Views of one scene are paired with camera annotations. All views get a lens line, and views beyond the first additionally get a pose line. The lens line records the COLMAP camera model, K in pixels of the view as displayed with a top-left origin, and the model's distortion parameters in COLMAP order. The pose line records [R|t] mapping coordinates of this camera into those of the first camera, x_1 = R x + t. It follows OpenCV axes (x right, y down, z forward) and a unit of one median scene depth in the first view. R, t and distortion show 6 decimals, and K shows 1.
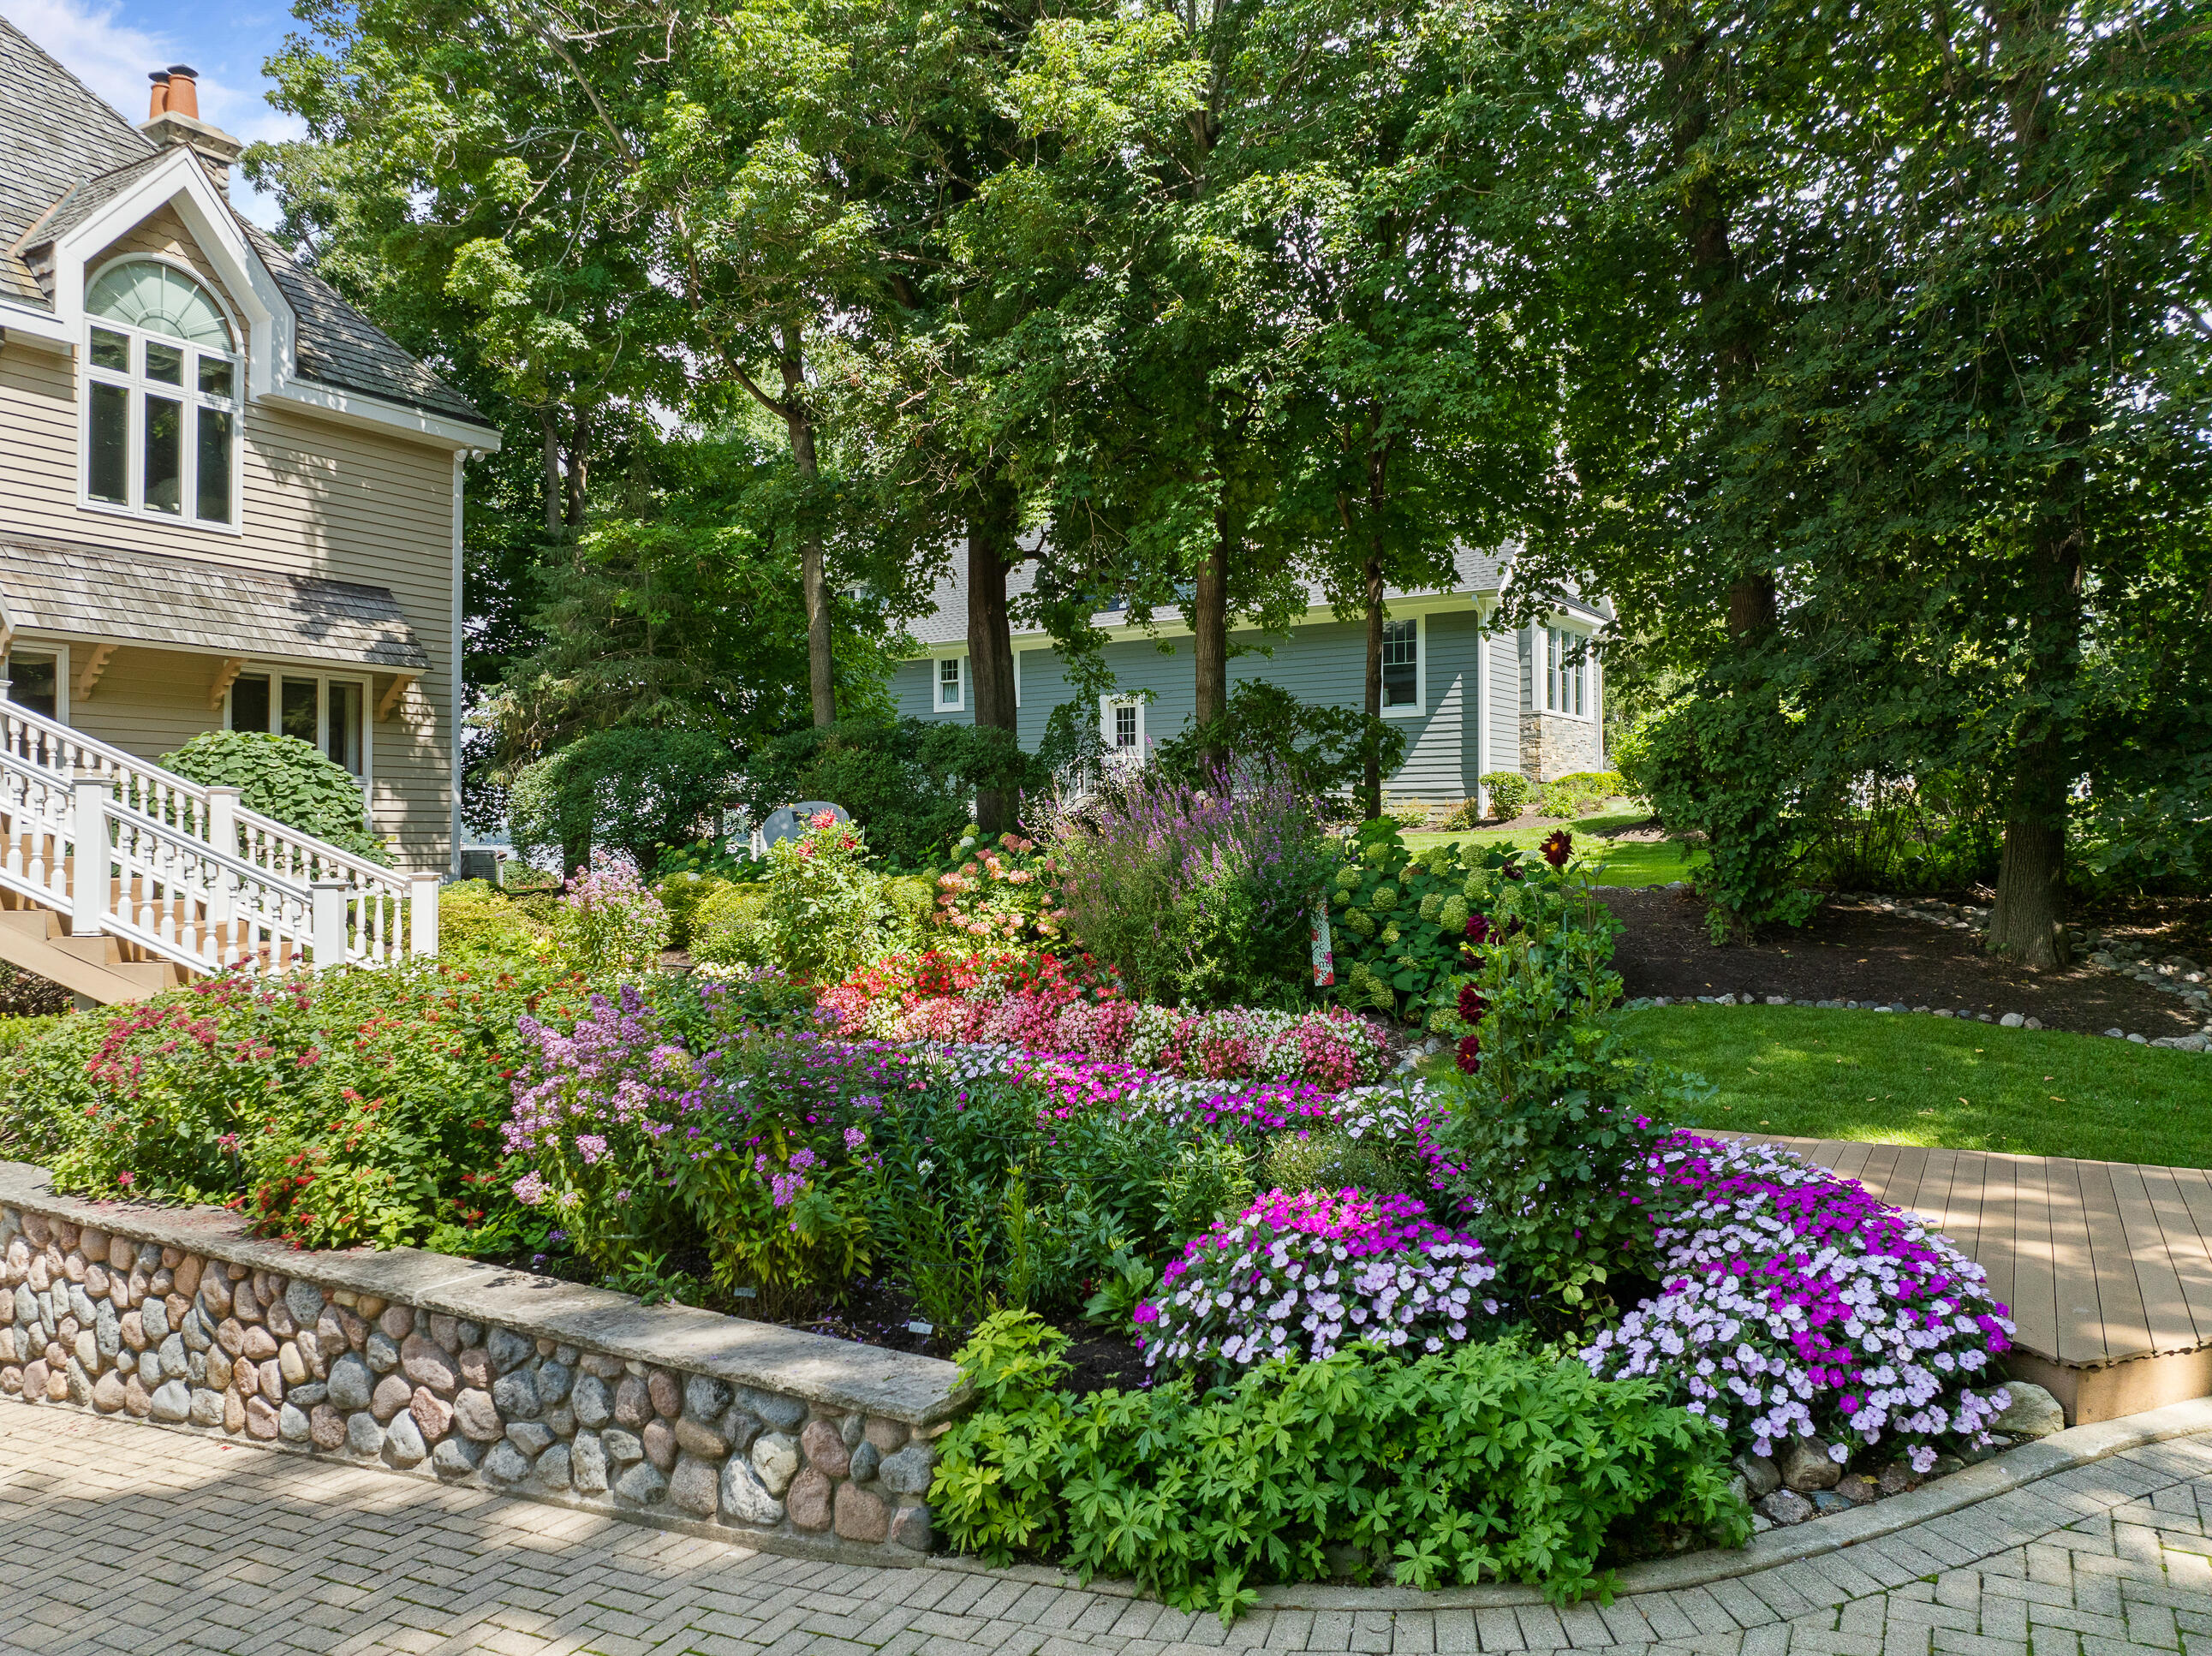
lens RADIAL K [[1557.0, 0, 1095.7], [0, 1557.0, 836.4], [0, 0, 1]] dist [-0.076761, 0.039022]
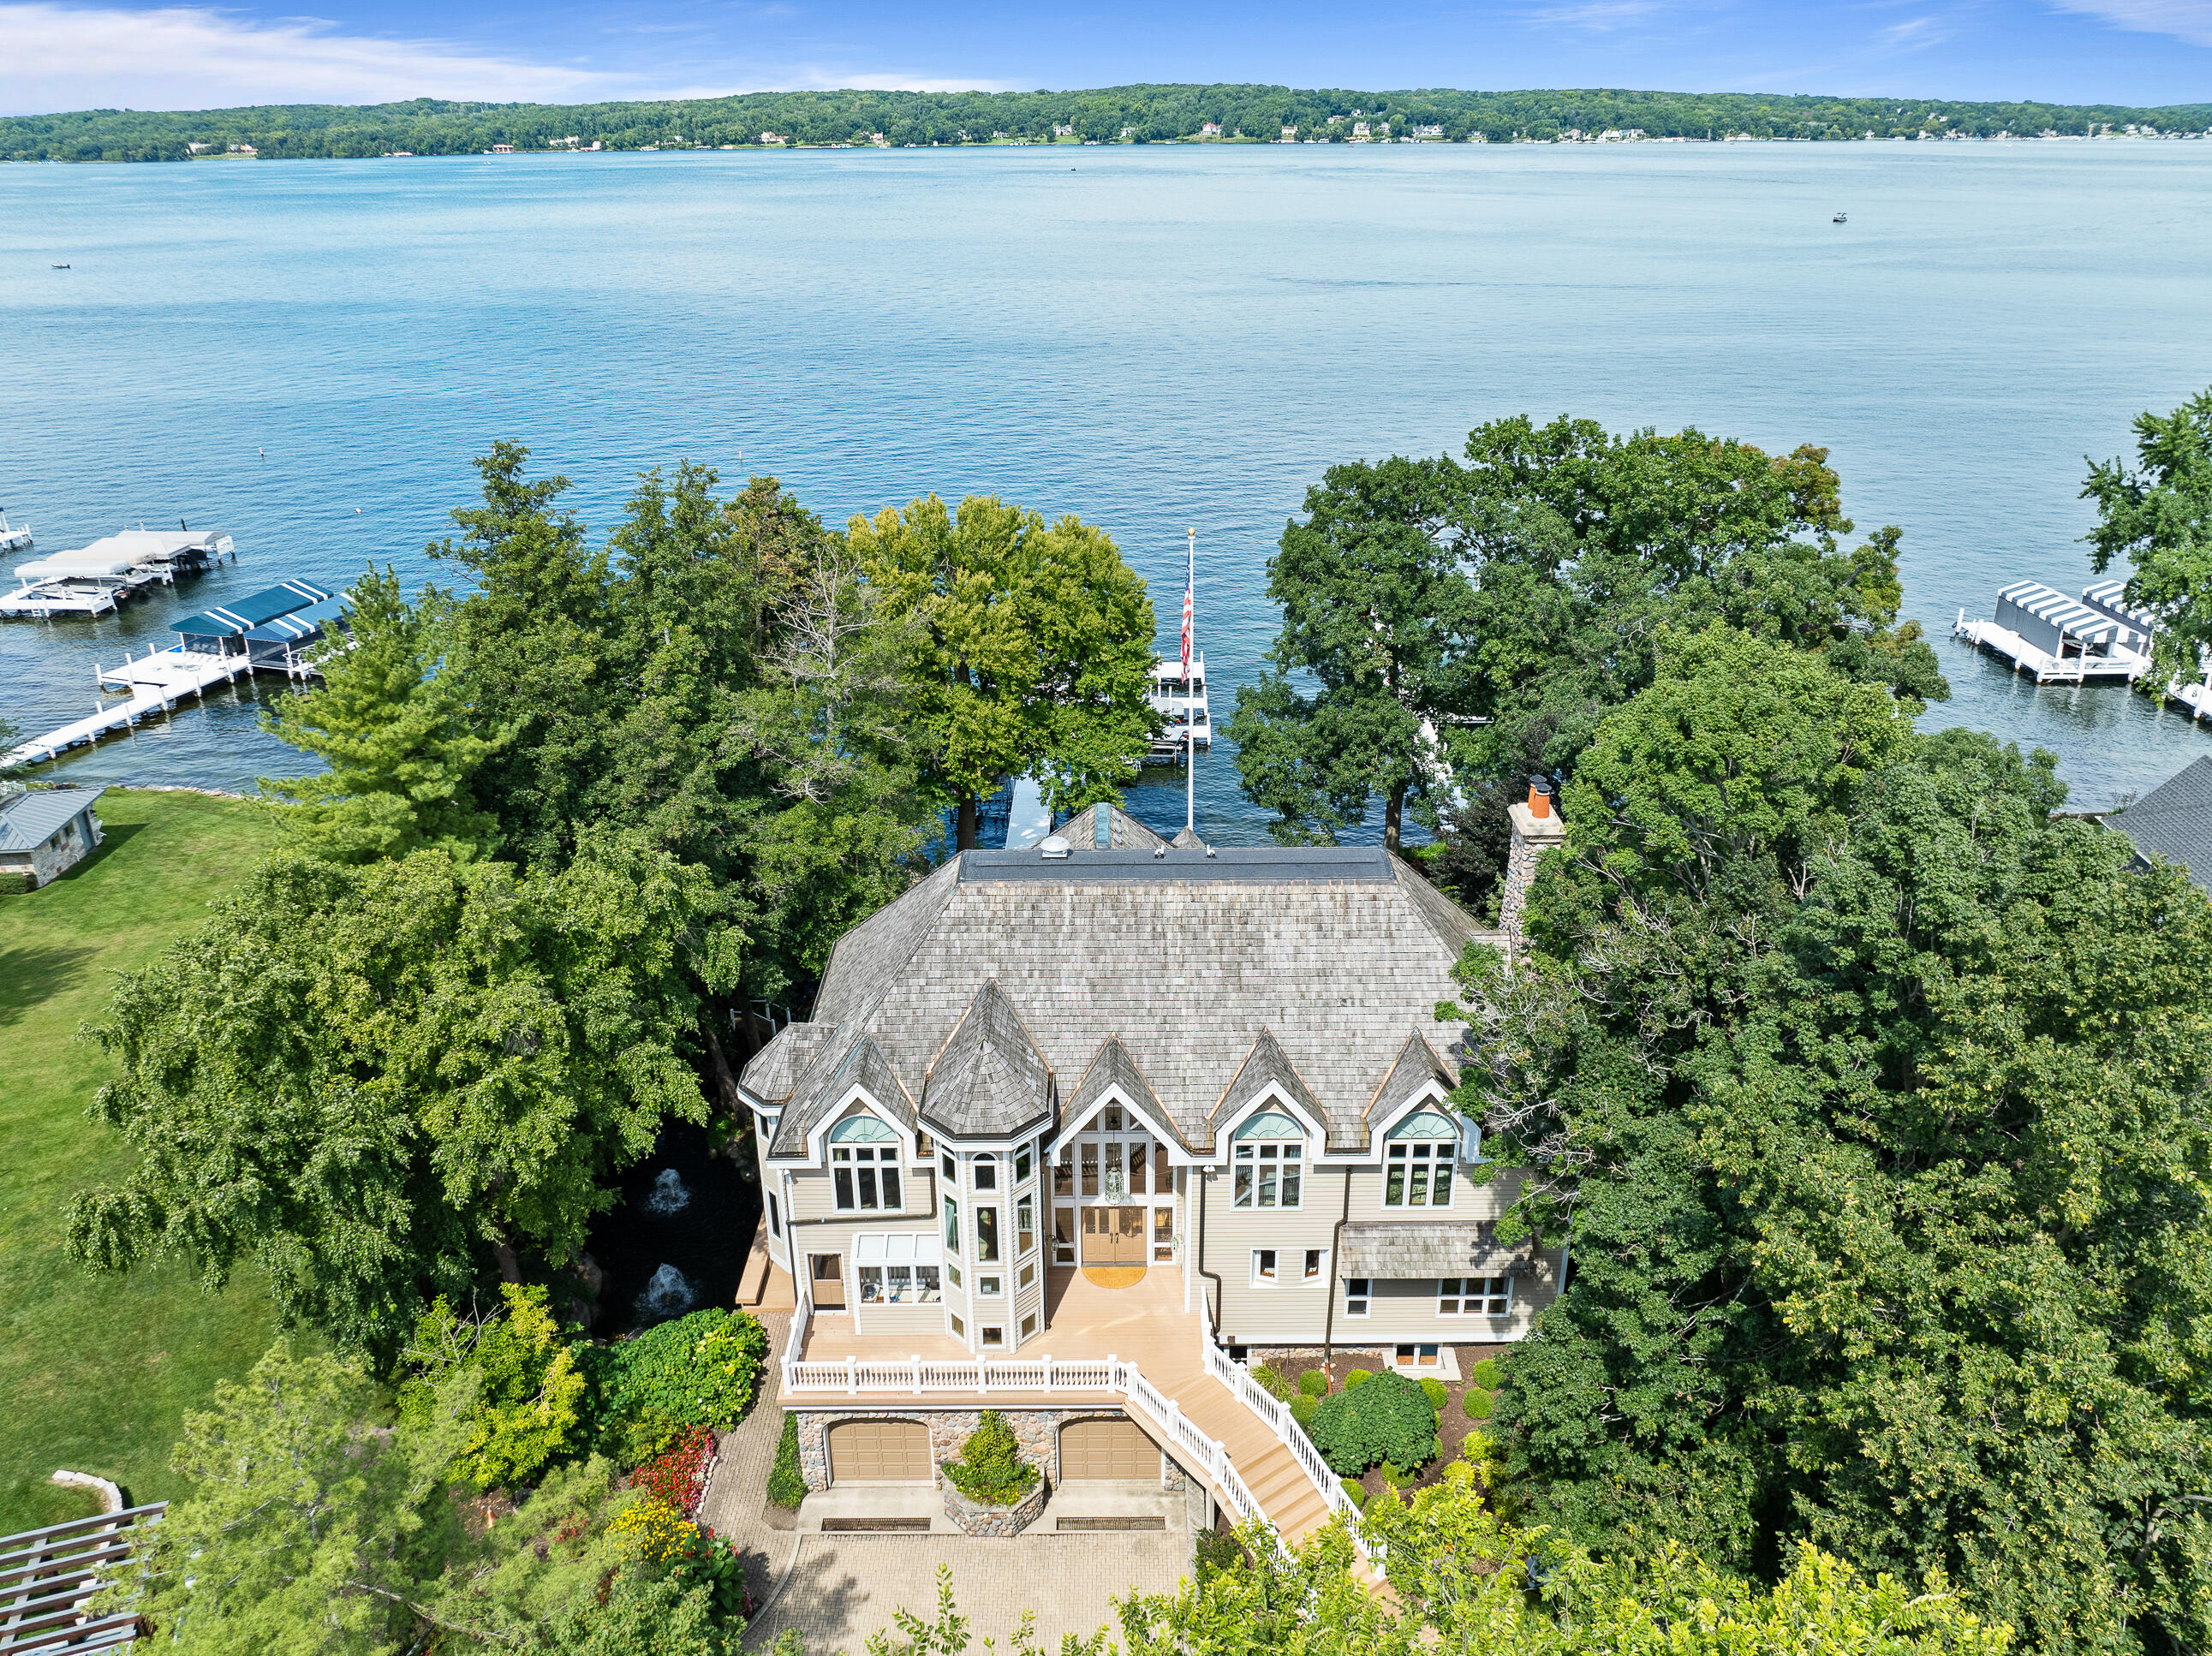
lens RADIAL K [[1547.7, 0, 1106.0], [0, 1547.7, 828.0], [0, 0, 1]] dist [-0.001288, -0.002133]
pose [[0.480183, 0.346520, -0.805822, 0.800792], [0.011392, 0.916121, 0.400739, -1.618983], [0.877094, -0.201608, 0.435958, -0.285893]]
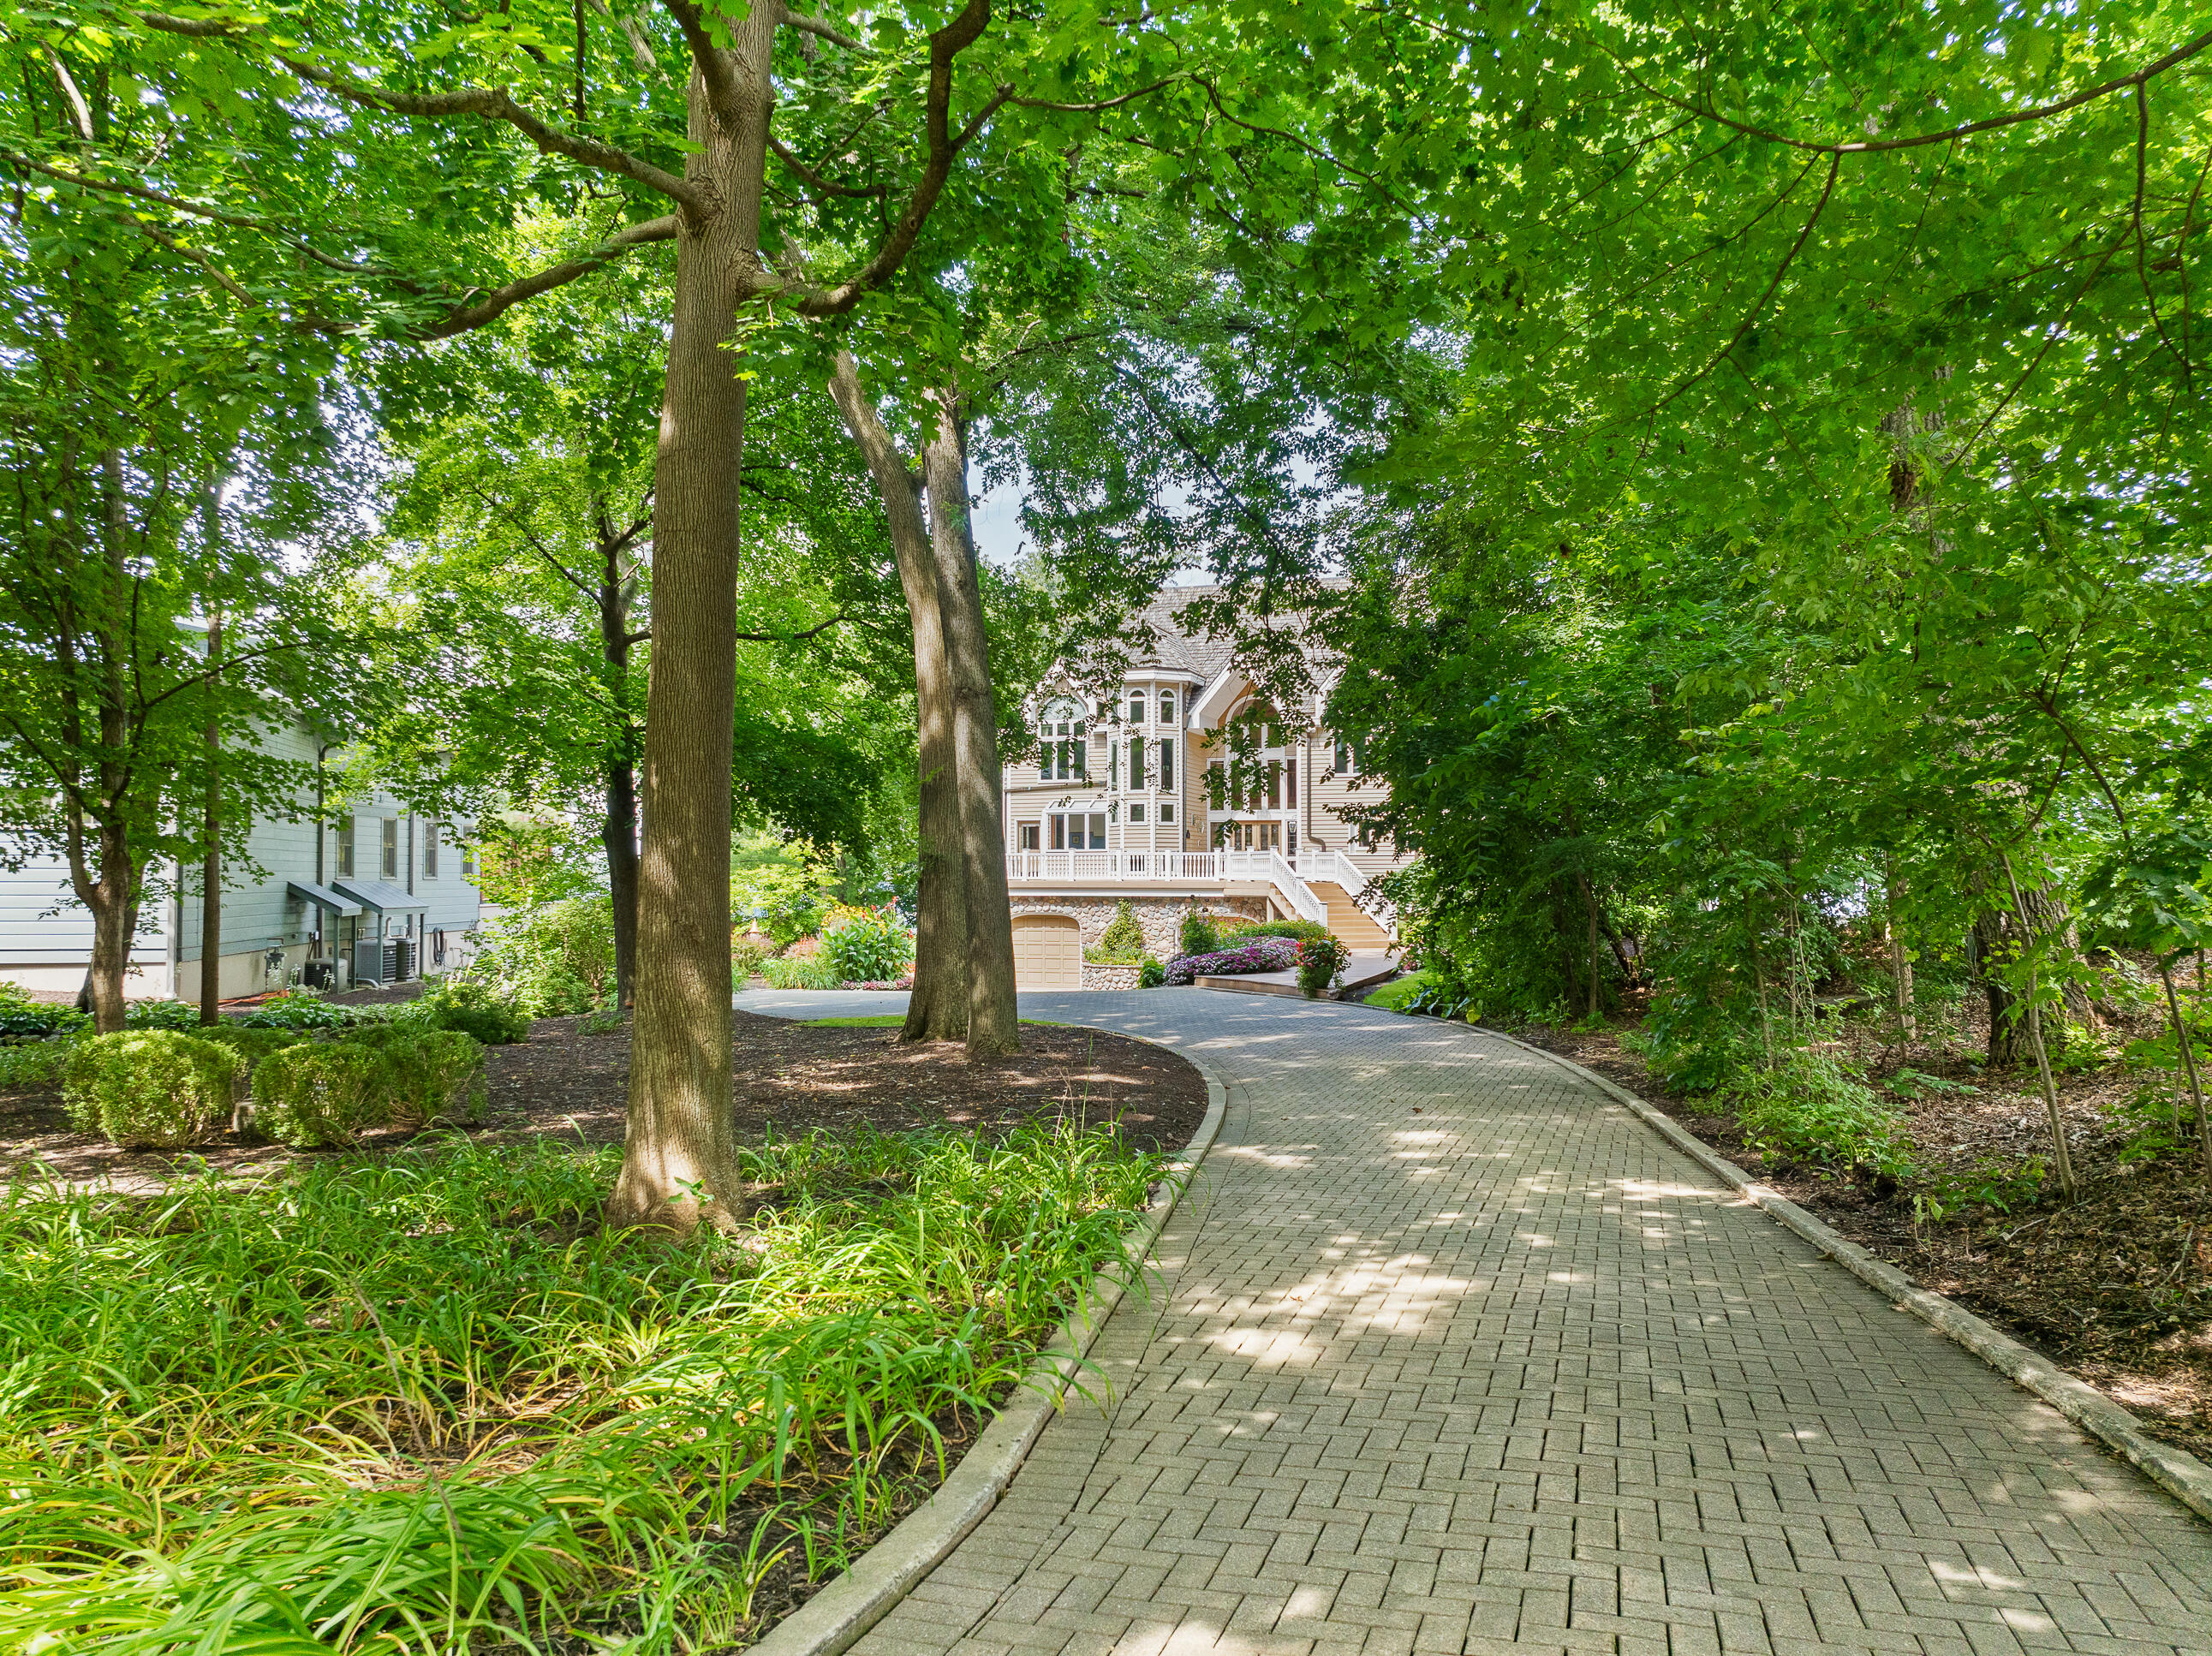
lens RADIAL K [[1581.1, 0, 1106.0], [0, 1581.1, 828.0], [0, 0, 1]] dist [-0.030990, -0.003846]
pose [[0.163497, -0.031081, -0.986054, 2.037040], [0.001662, 0.999511, -0.031230, -0.021984], [0.986542, 0.003467, 0.163469, -0.134706]]
